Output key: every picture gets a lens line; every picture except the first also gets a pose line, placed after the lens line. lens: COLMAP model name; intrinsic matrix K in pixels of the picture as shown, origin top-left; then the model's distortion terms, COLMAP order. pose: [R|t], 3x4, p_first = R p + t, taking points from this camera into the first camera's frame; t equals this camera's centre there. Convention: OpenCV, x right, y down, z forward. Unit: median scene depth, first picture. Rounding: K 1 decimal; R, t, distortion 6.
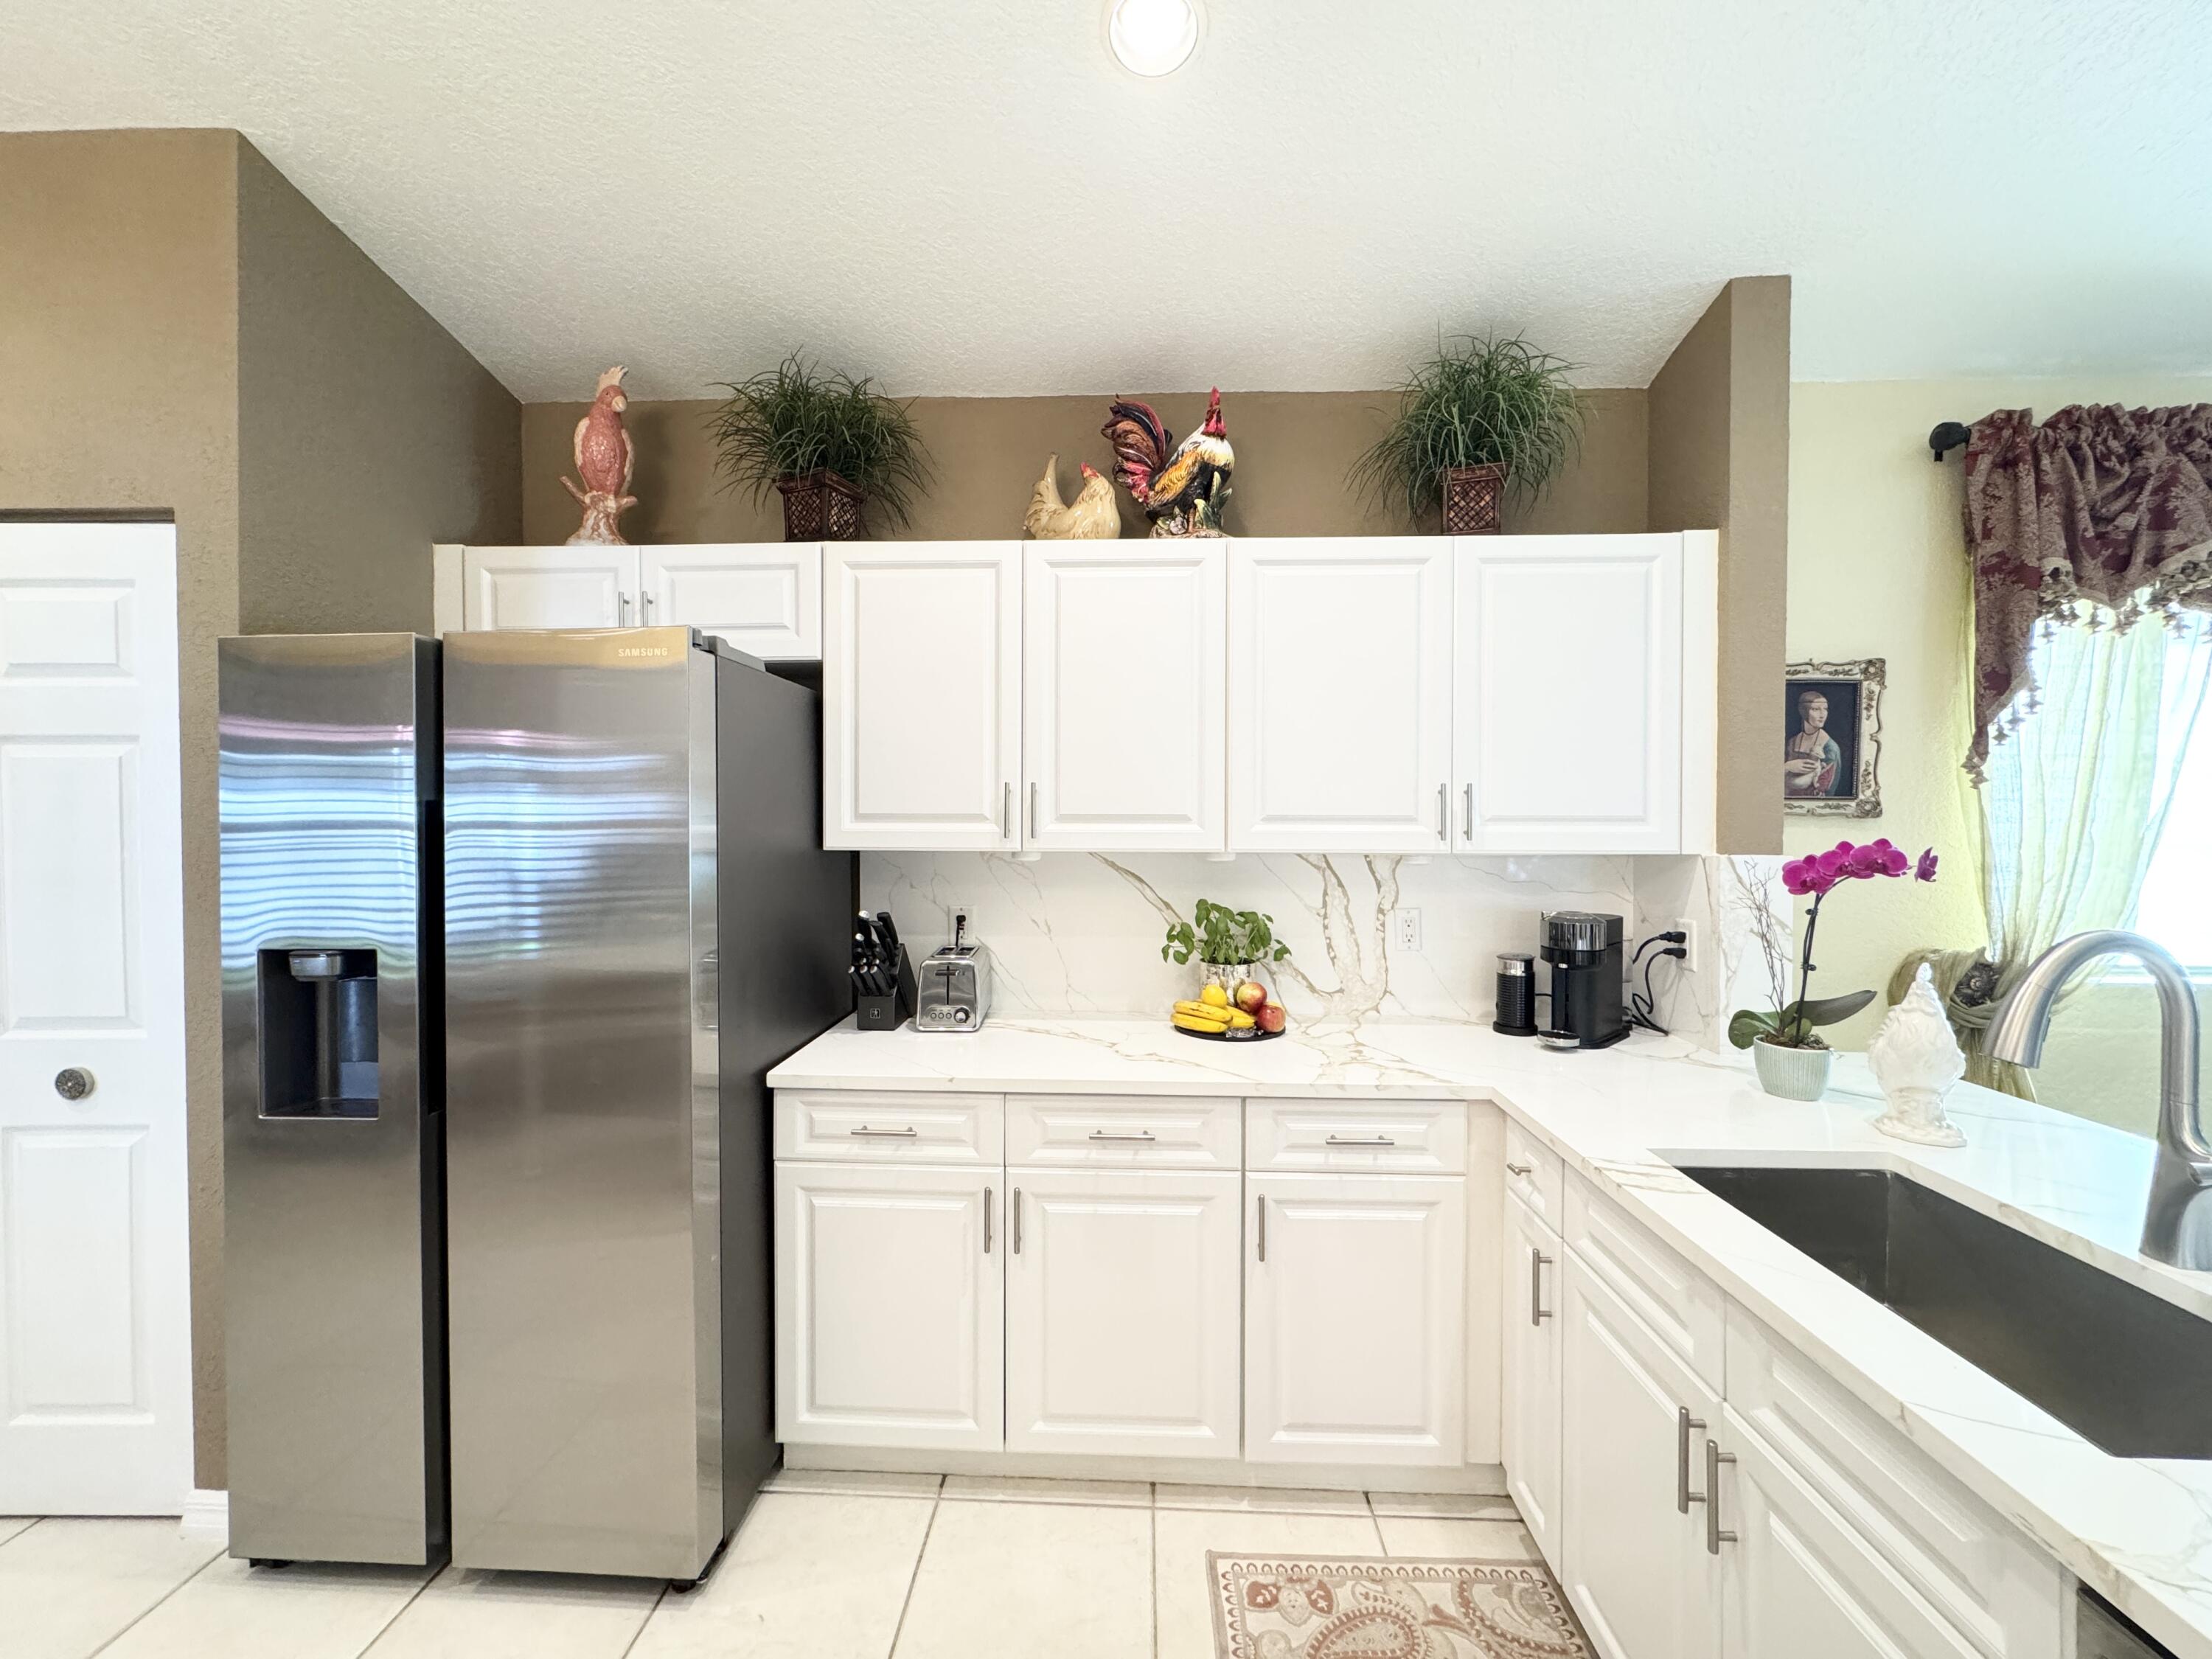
lens RADIAL K [[887.0, 0, 1100.4], [0, 887.0, 824.8], [0, 0, 1]] dist [0.000175, 0.000782]
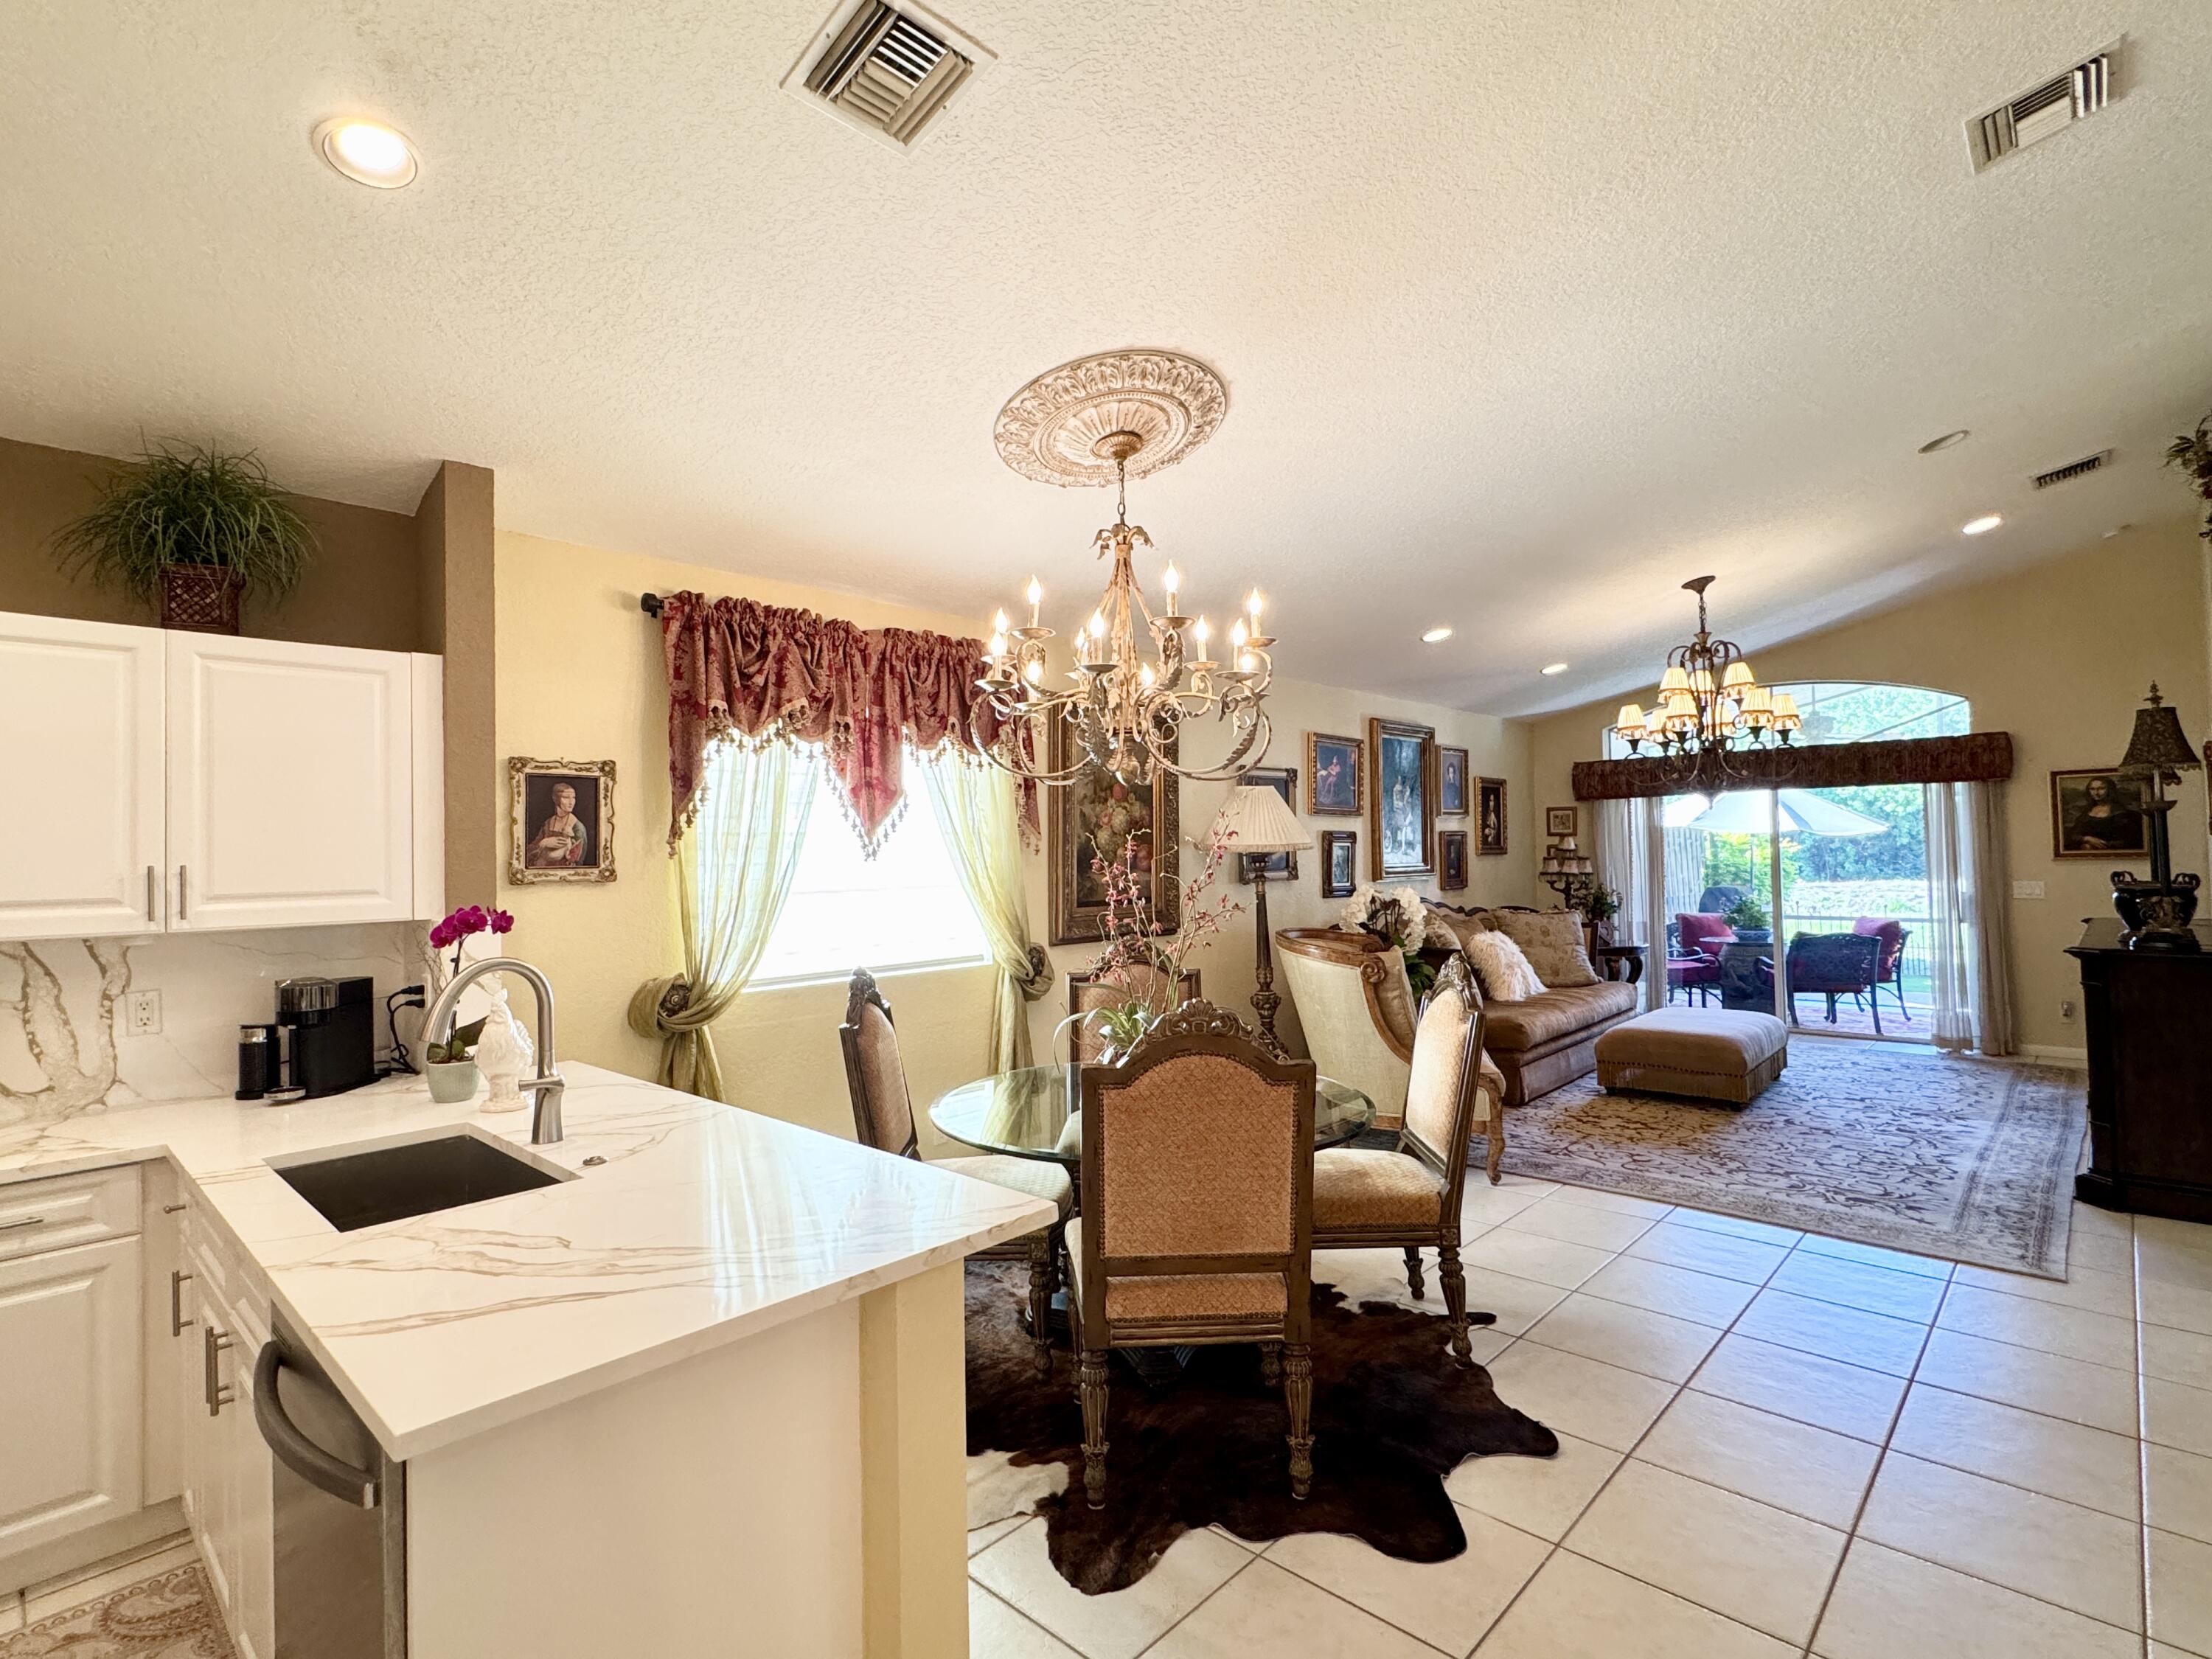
lens RADIAL K [[1087.2, 0, 1097.4], [0, 1087.2, 829.4], [0, 0, 1]] dist [0.001753, -0.000129]
pose [[0.659563, 0.001566, 0.751648, 0.150357], [0.030428, 0.999122, -0.028782, -0.018204], [-0.751034, 0.041855, 0.658936, -0.628521]]
